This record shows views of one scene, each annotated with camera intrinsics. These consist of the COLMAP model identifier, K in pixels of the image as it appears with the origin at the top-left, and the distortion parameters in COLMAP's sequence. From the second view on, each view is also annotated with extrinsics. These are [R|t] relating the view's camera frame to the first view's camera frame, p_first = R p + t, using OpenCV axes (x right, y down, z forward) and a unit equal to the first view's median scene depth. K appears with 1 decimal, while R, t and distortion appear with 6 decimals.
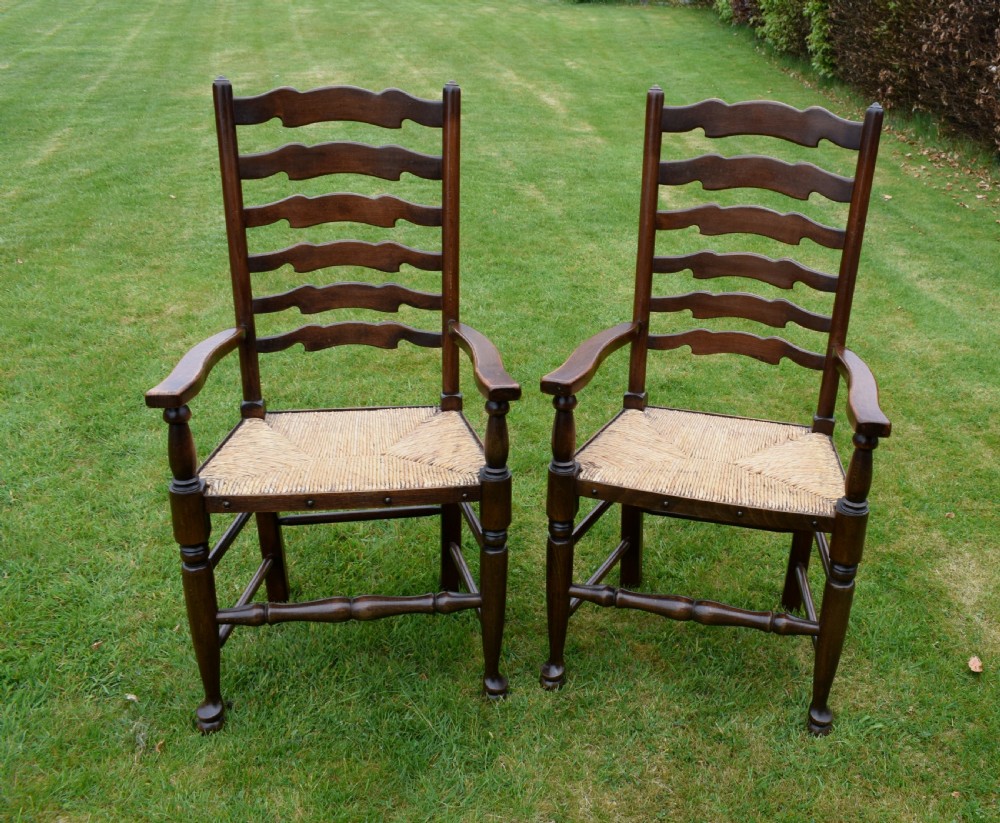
lens RADIAL K [[1001.4, 0, 626.0], [0, 1001.4, 393.8], [0, 0, 1]] dist [-0.013623, 0.000000]
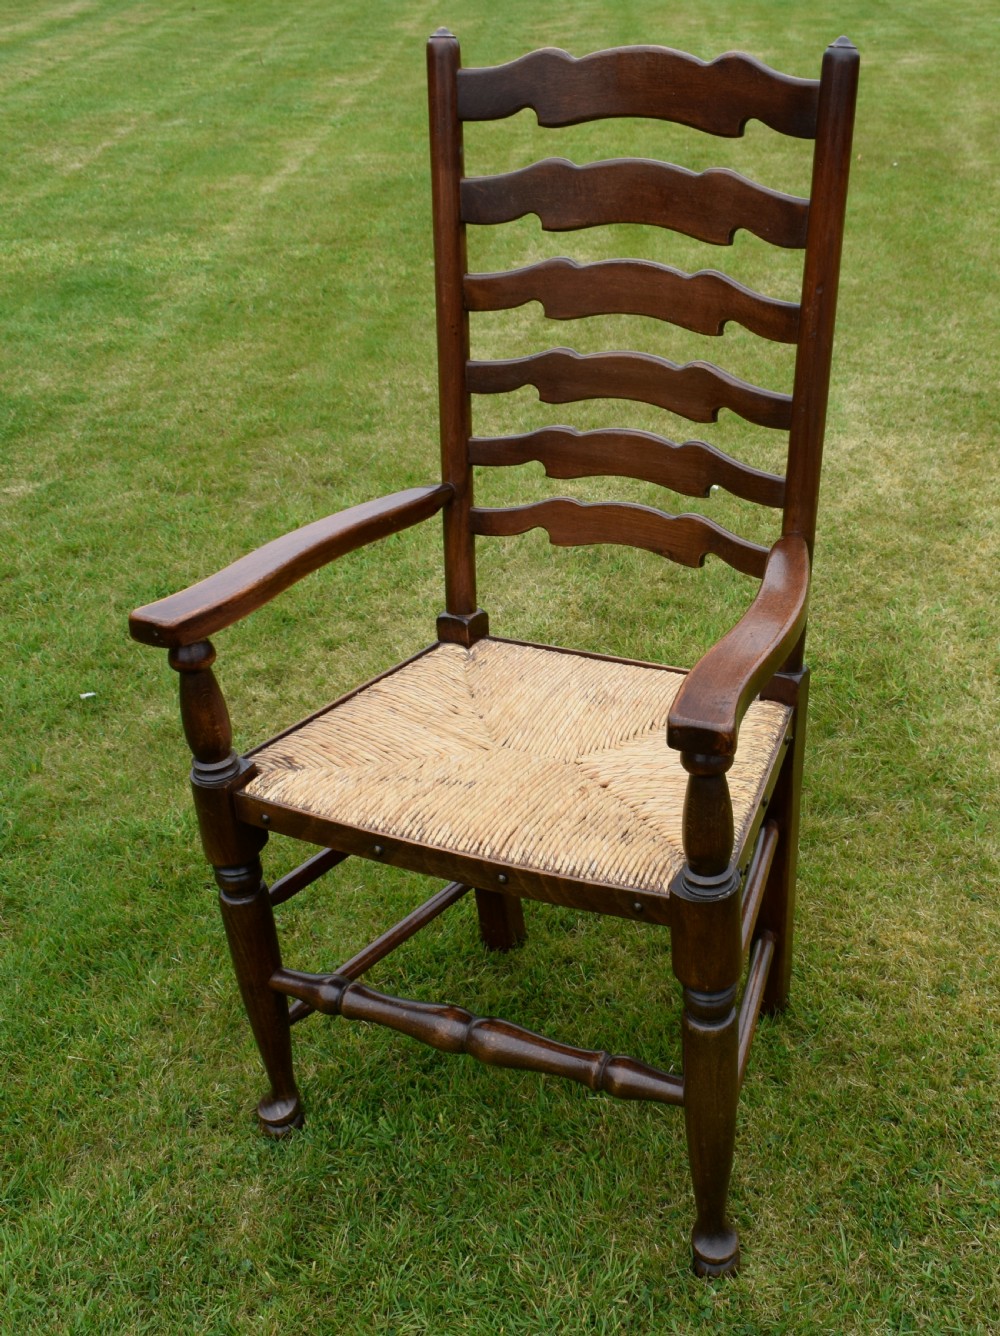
lens RADIAL K [[1506.3, 0, 673.4], [0, 1506.3, 671.5], [0, 0, 1]] dist [-0.022430, 0.000000]
pose [[0.979377, 0.024380, -0.200564, 0.306060], [-0.003337, 0.994509, 0.104598, -0.059052], [0.202013, -0.101772, 0.974081, 0.234325]]
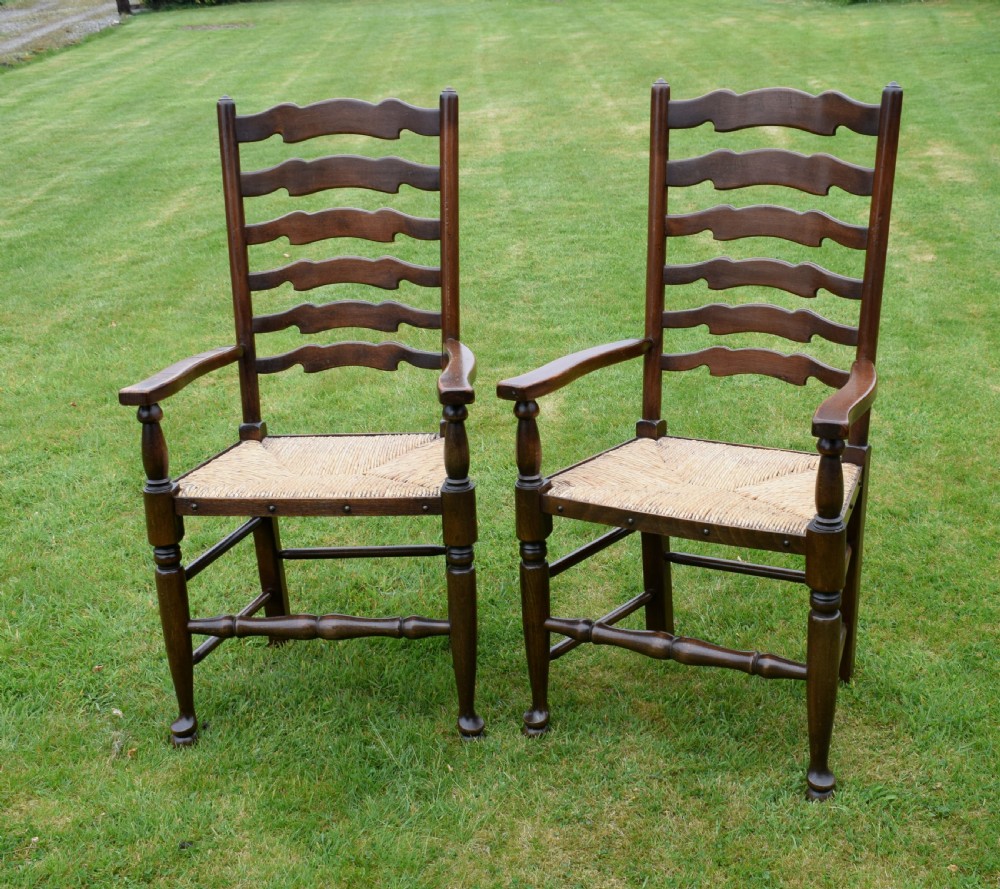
lens RADIAL K [[1381.5, 0, 583.6], [0, 1381.5, 441.0], [0, 0, 1]] dist [-0.020091, 0.000000]
pose [[0.966647, 0.004638, -0.256072, 0.282679], [-0.022989, 0.997371, -0.068715, 0.109318], [0.255080, 0.072309, 0.964212, -0.210387]]
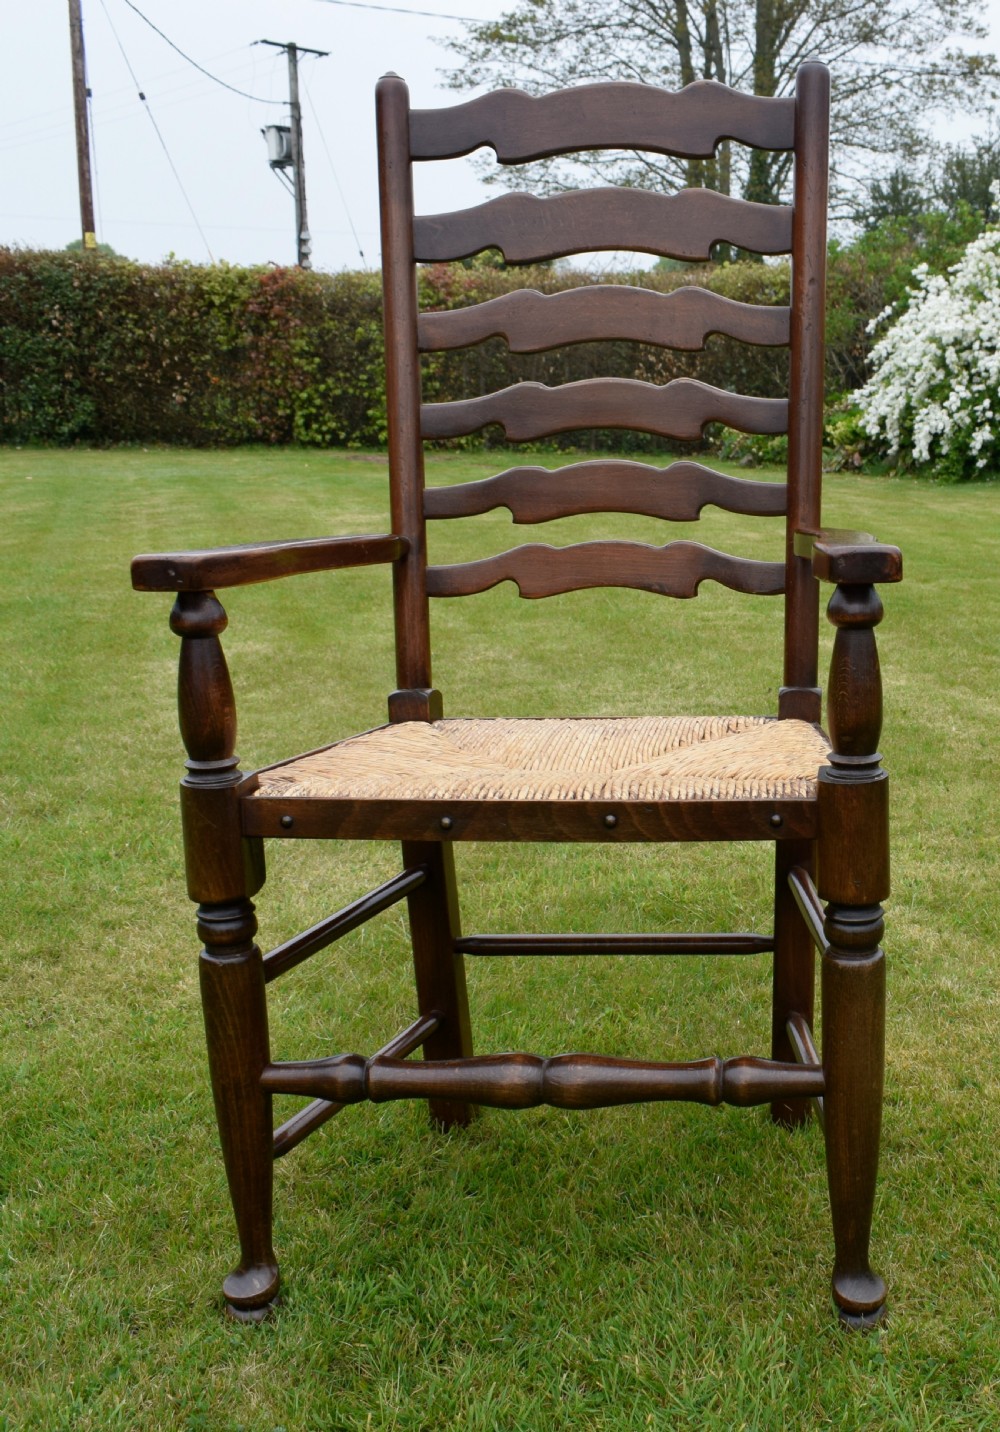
lens RADIAL K [[1628.8, 0, 785.0], [0, 1628.8, 734.4], [0, 0, 1]] dist [-0.024684, 0.000000]
pose [[0.986001, -0.096664, 0.135857, 0.082348], [0.120757, 0.975840, -0.182085, 0.194784], [-0.114974, 0.195942, 0.973852, 0.232633]]
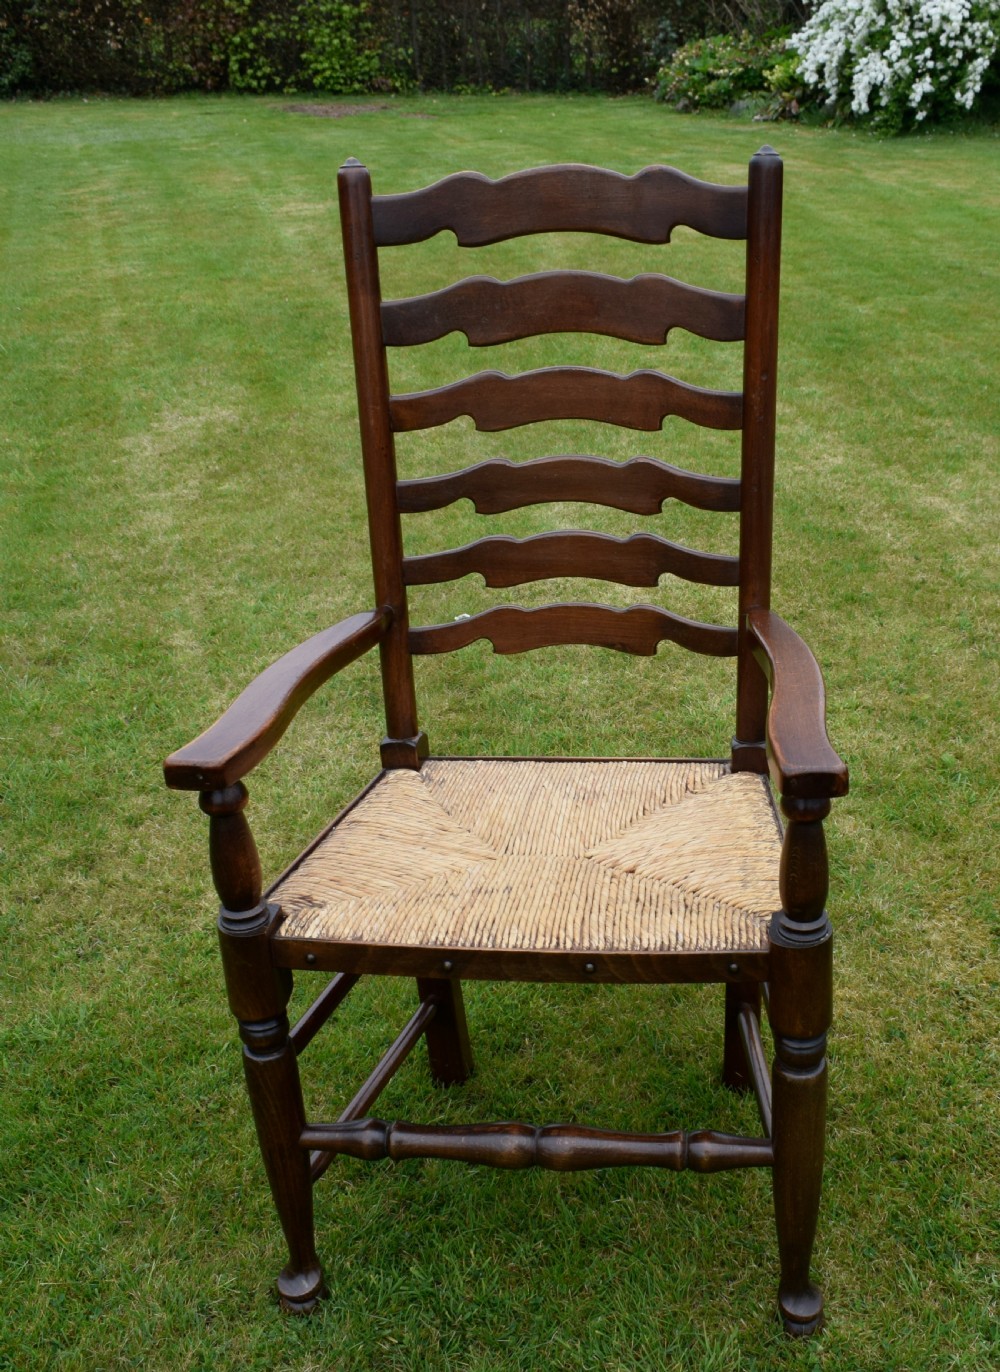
lens RADIAL K [[1555.9, 0, 638.3], [0, 1555.9, 697.6], [0, 0, 1]] dist [-0.022849, 0.000000]
pose [[0.990313, -0.125959, 0.058427, 0.094410], [0.123937, 0.991598, 0.037049, -0.039629], [-0.062602, -0.029448, 0.997604, 0.171096]]
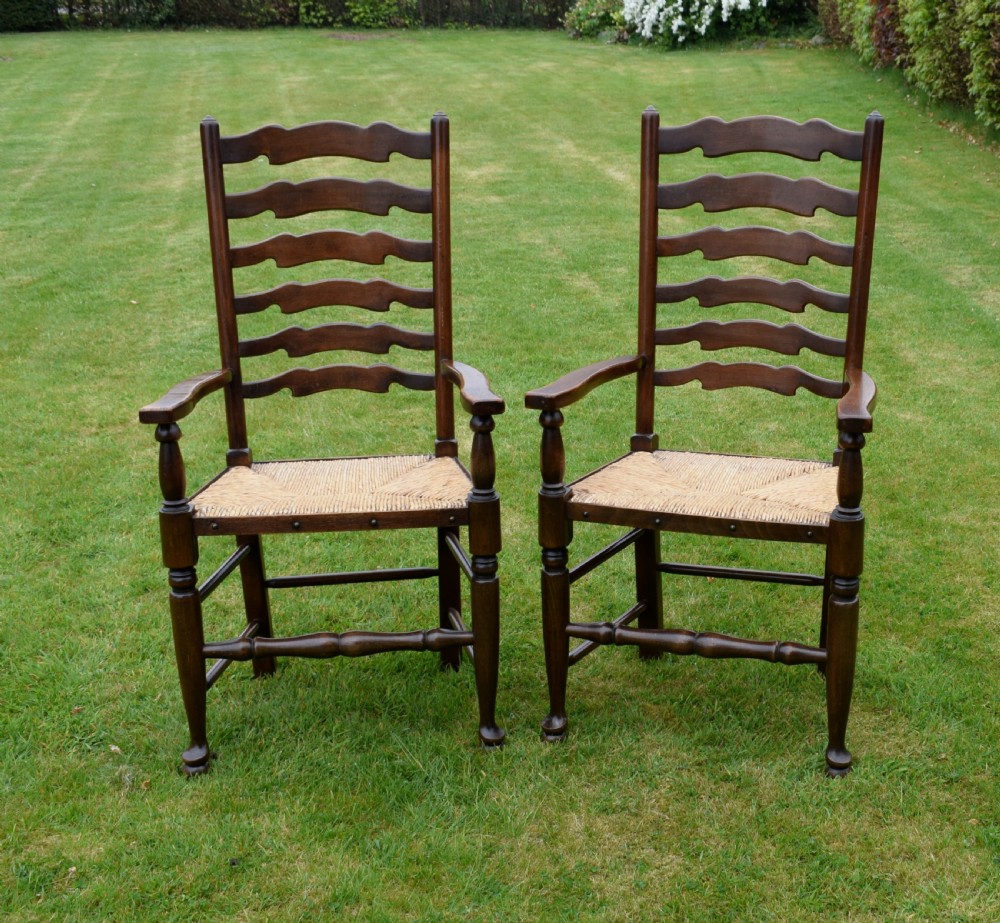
lens RADIAL K [[1474.8, 0, 663.9], [0, 1474.8, 481.4], [0, 0, 1]] dist [-0.018709, 0.000000]
pose [[0.997273, -0.030736, -0.067102, 0.124820], [0.024628, 0.995635, -0.090027, 0.174628], [0.069576, 0.088129, 0.993676, -0.366052]]
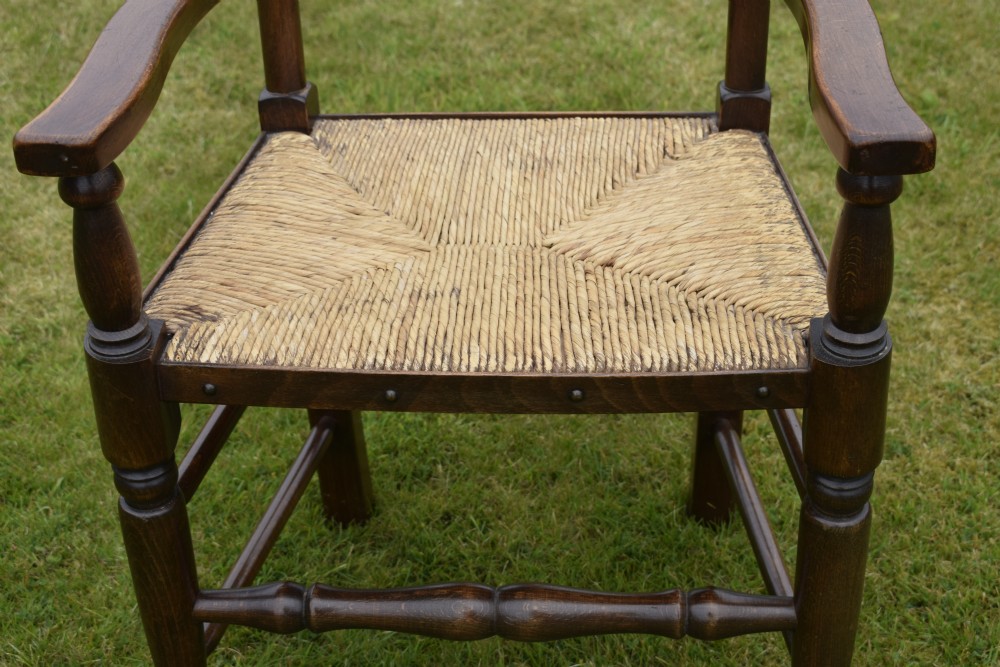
lens RADIAL K [[1880.6, 0, 501.8], [0, 1880.6, 328.9], [0, 0, 1]] dist [-0.027419, 0.000000]
pose [[0.986080, -0.152677, 0.065841, 0.033262], [0.136116, 0.968680, 0.207683, -0.057327], [-0.095487, -0.195830, 0.975978, 0.235407]]
